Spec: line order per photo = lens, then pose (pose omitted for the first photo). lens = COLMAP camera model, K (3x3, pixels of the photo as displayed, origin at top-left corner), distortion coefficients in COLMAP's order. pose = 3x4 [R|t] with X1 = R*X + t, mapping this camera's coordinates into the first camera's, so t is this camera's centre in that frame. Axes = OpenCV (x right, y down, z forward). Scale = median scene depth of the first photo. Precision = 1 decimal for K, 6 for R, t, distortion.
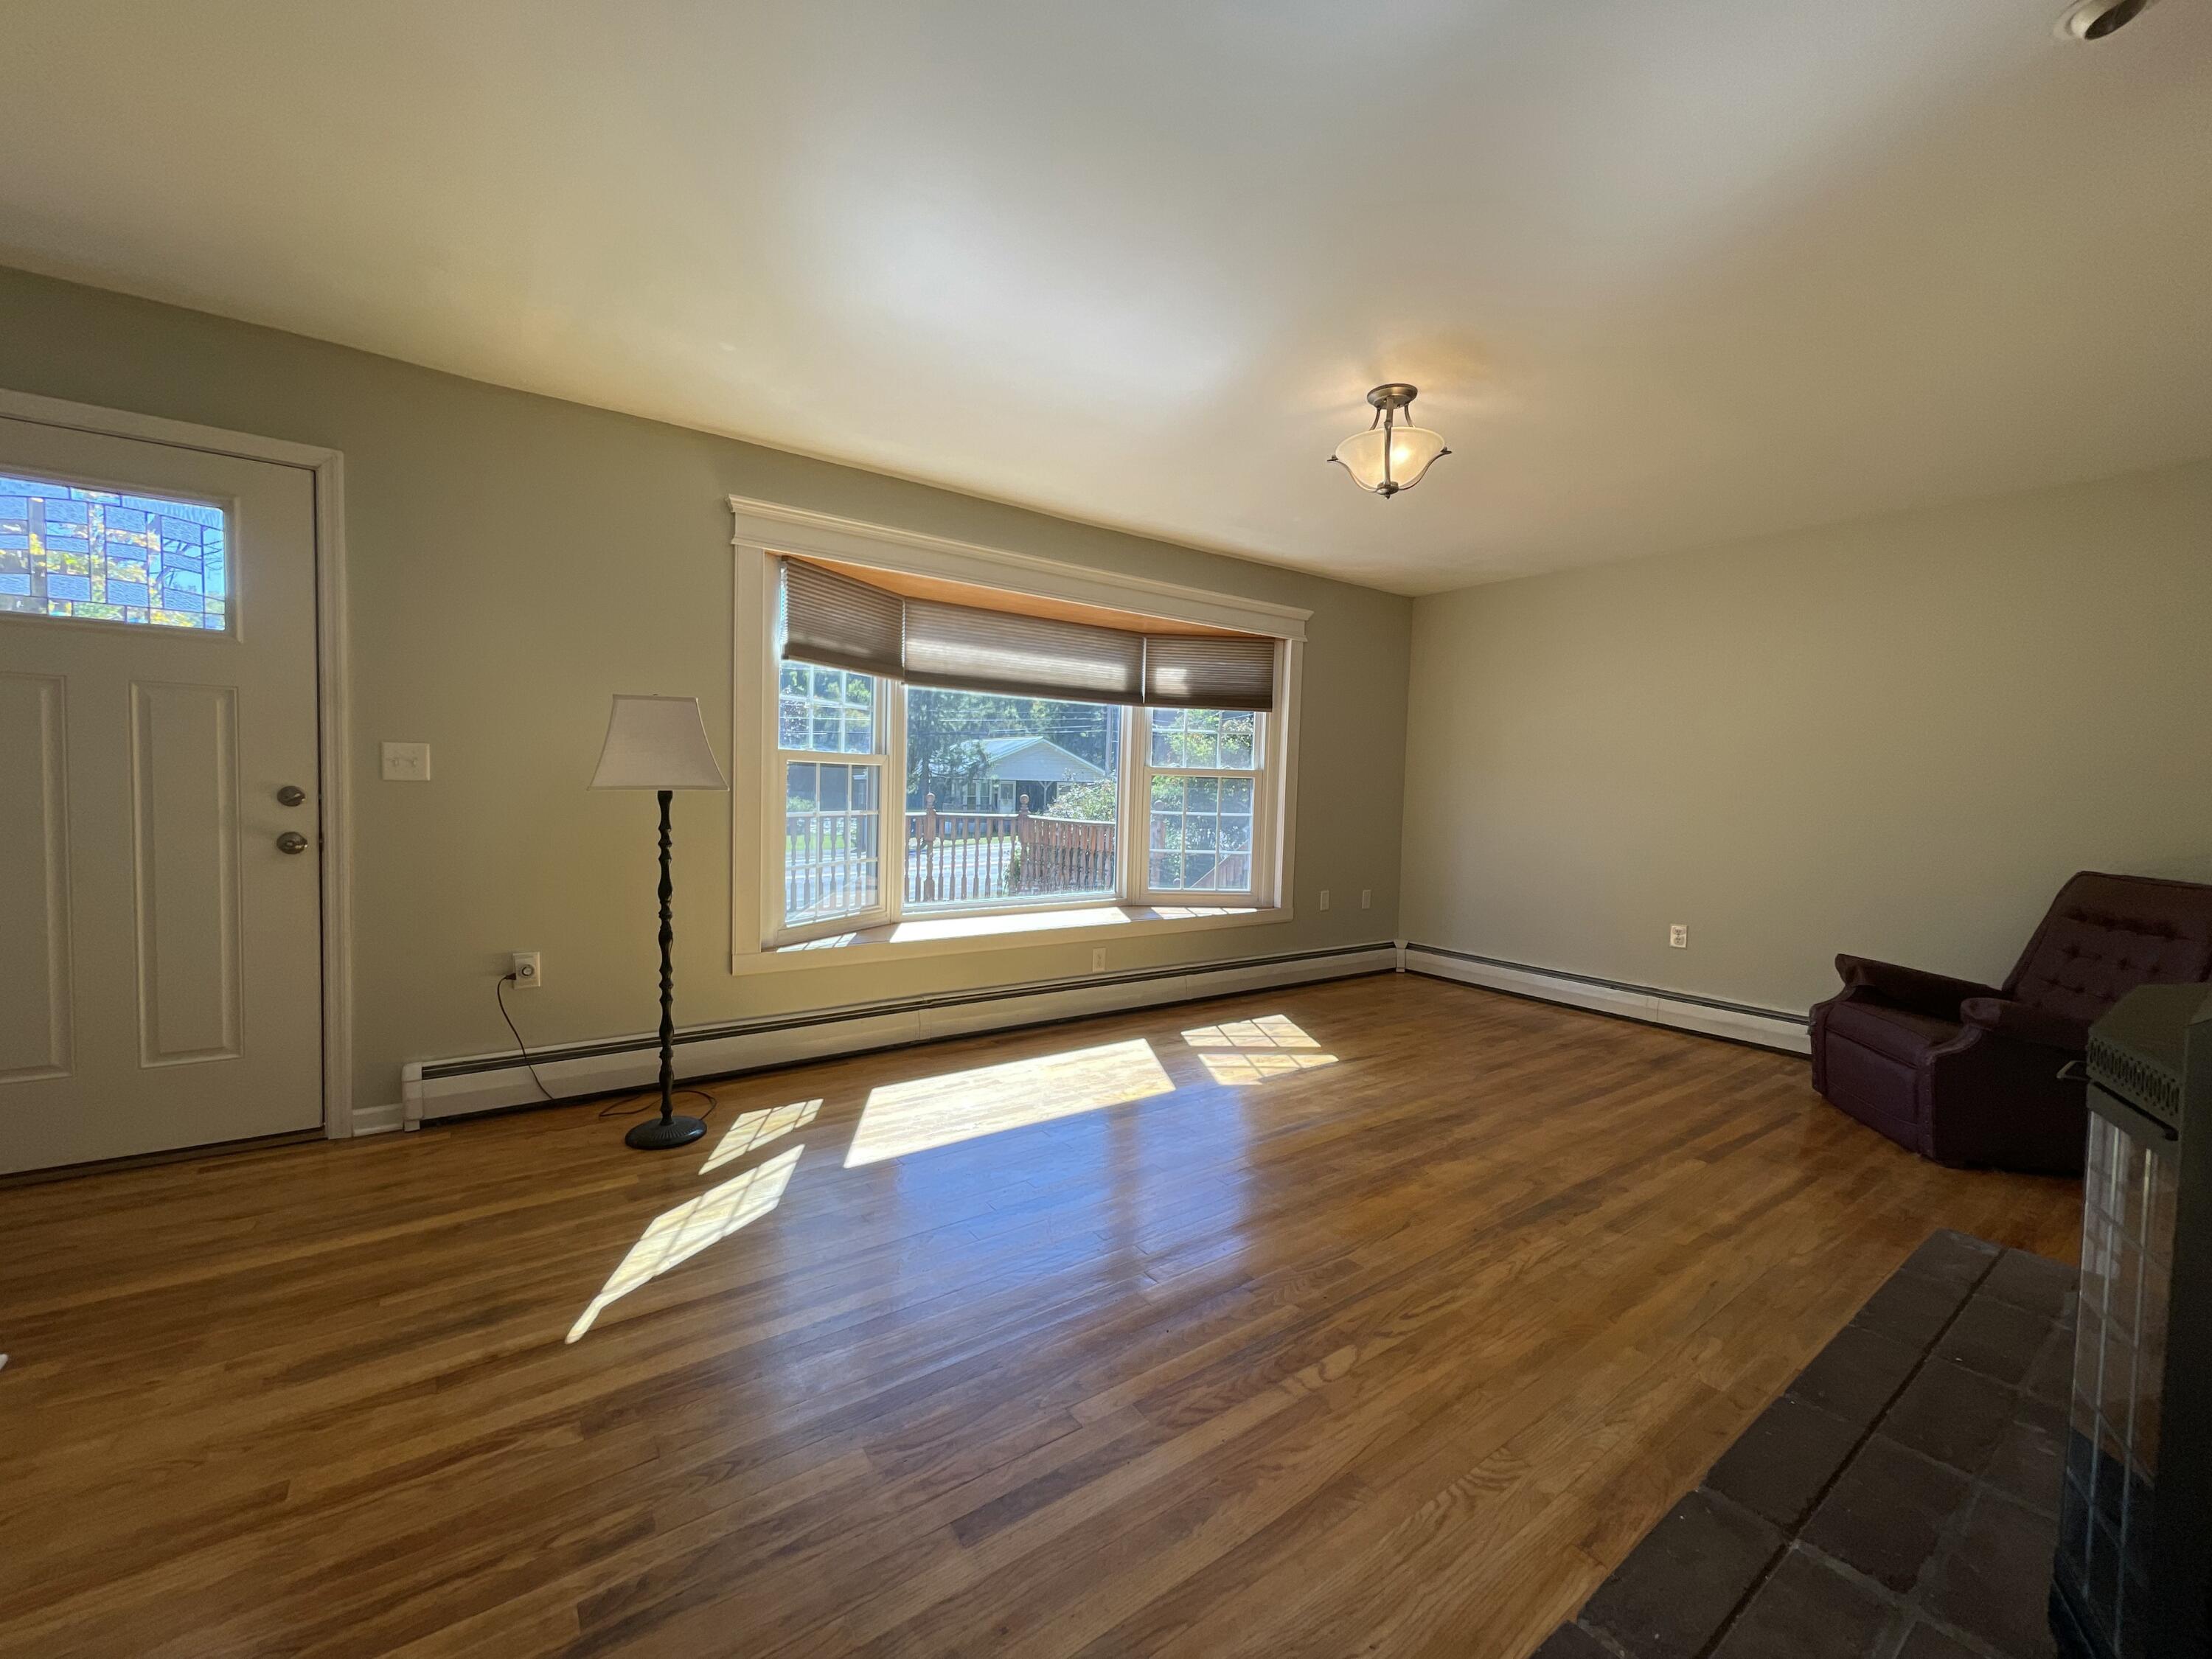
lens RADIAL K [[896.2, 0, 1088.9], [0, 896.2, 824.9], [0, 0, 1]] dist [0.000238, -0.001064]
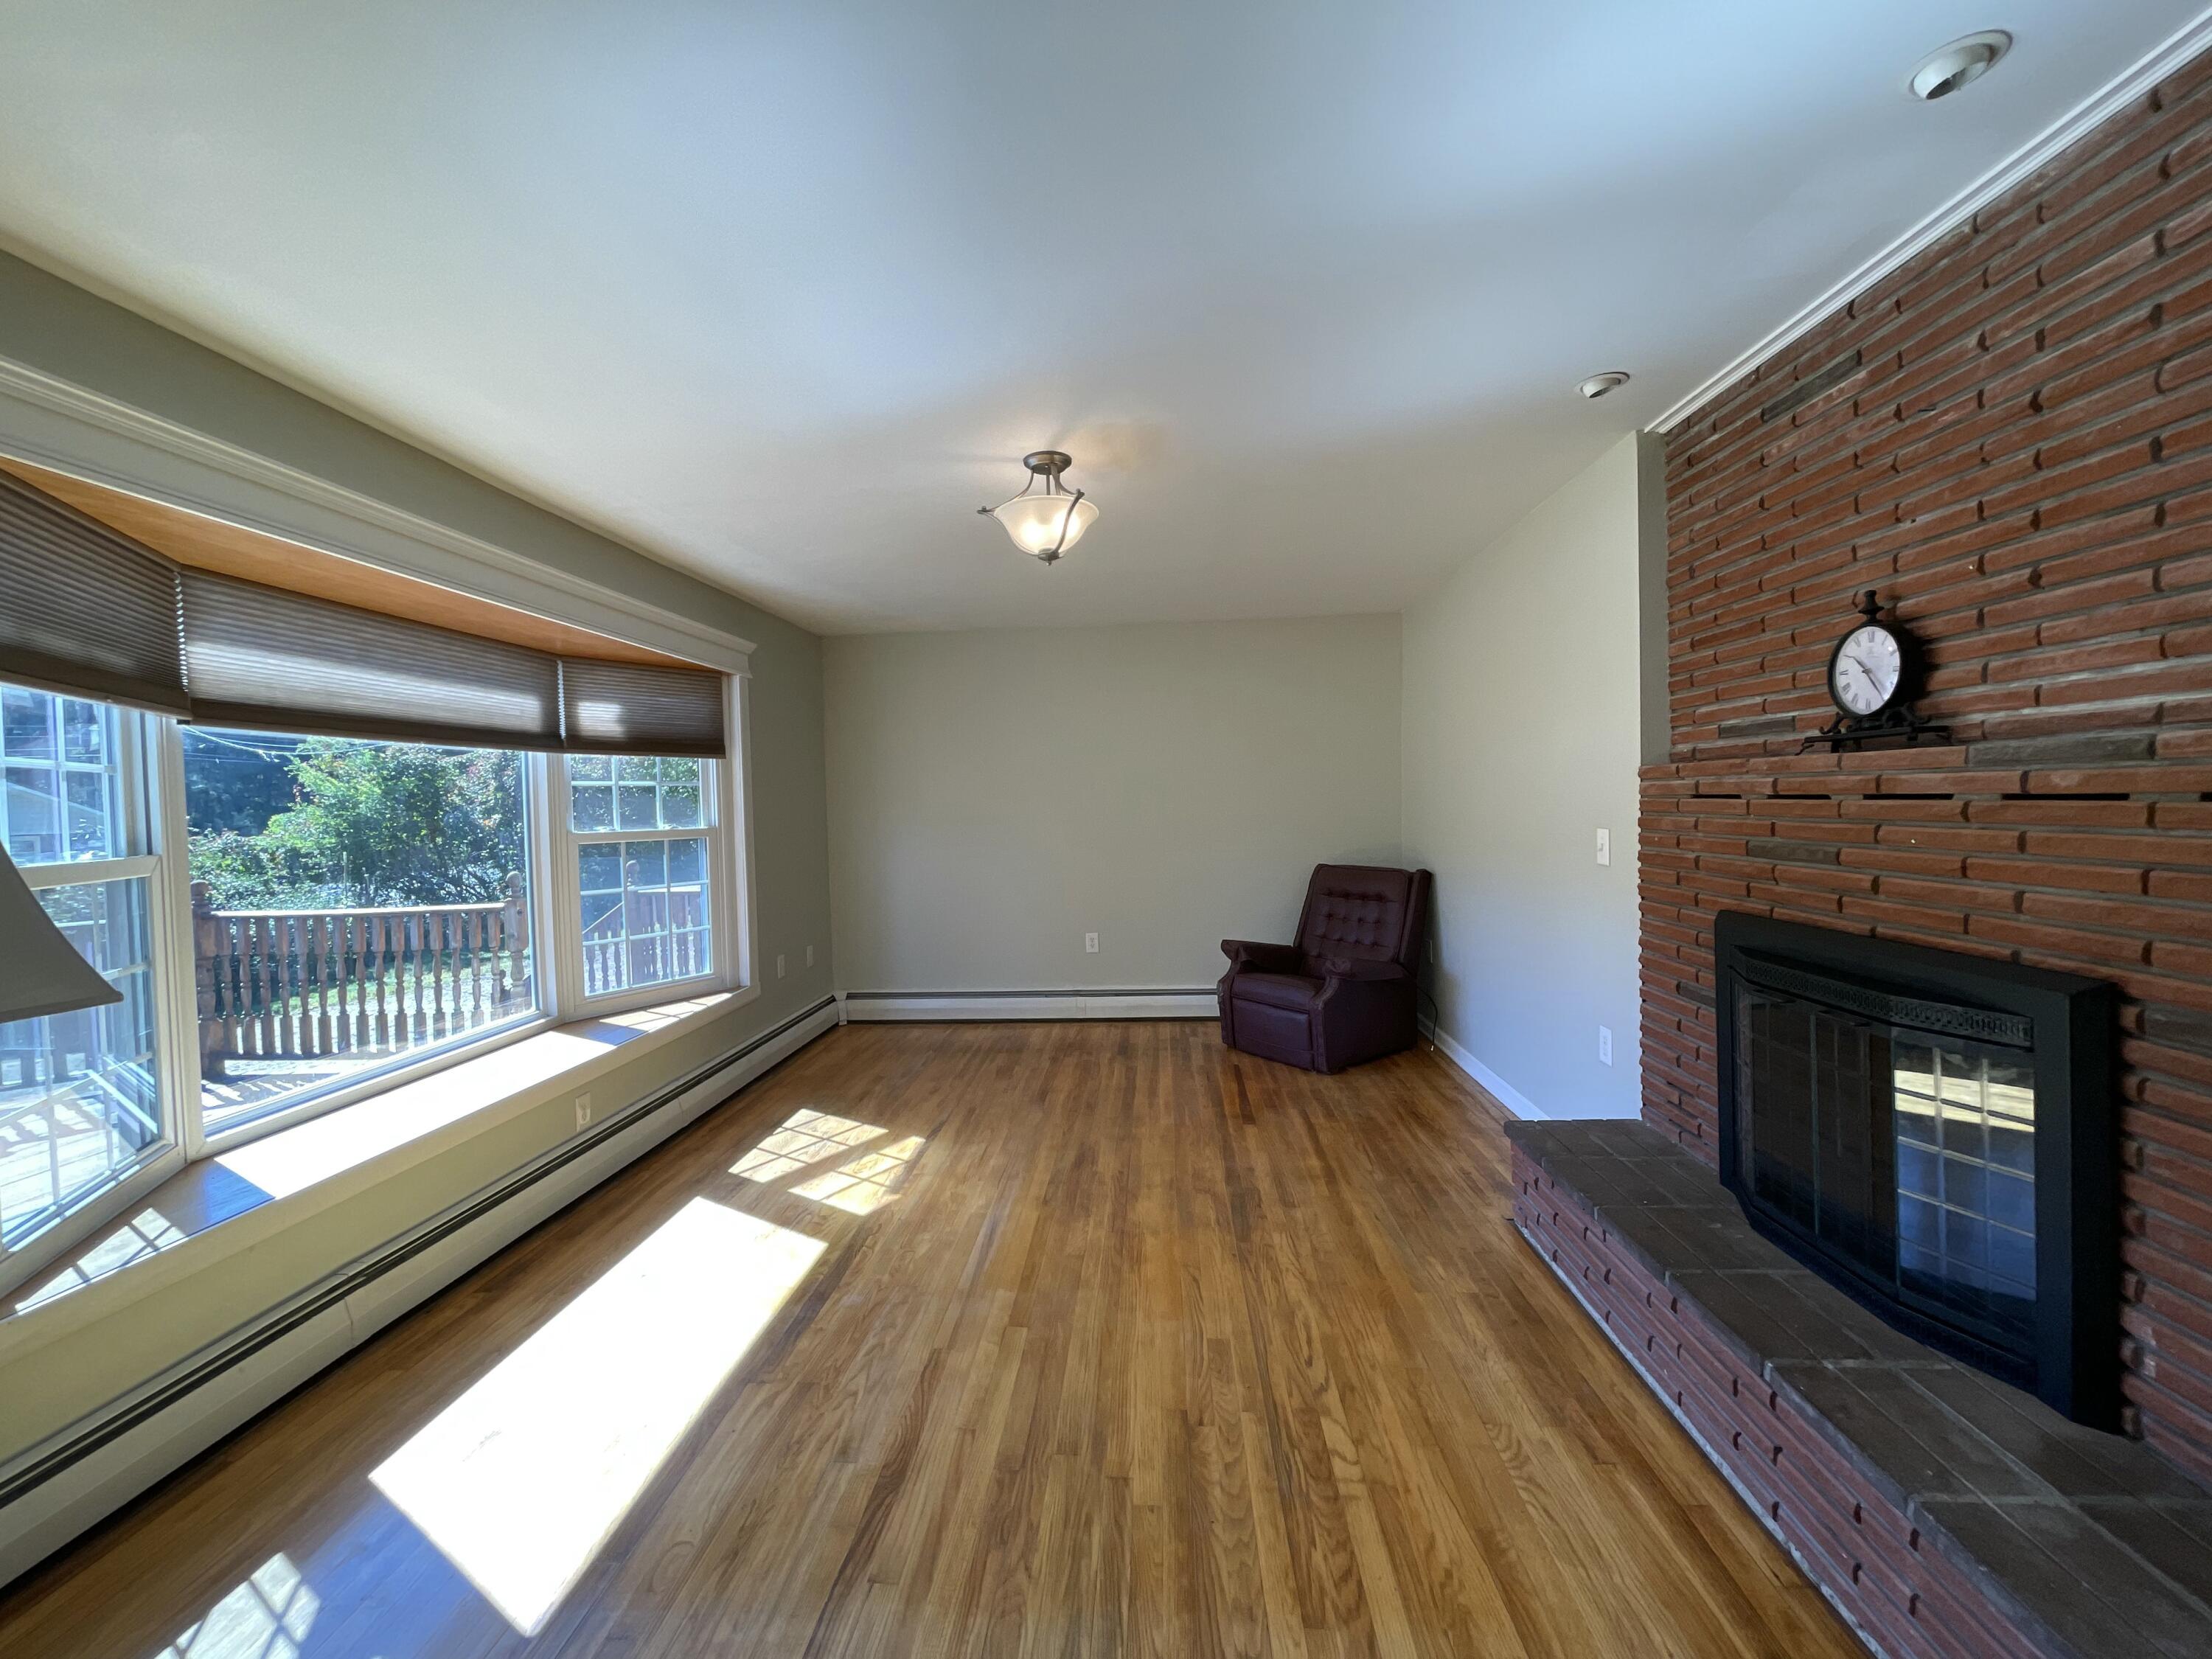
lens RADIAL K [[896.2, 0, 1096.2], [0, 896.2, 823.8], [0, 0, 1]] dist [0.000238, -0.001064]
pose [[0.639715, -0.063608, 0.765976, -0.322455], [0.080816, 0.996612, 0.015266, -0.069547], [-0.764352, 0.052137, 0.642688, 0.263663]]
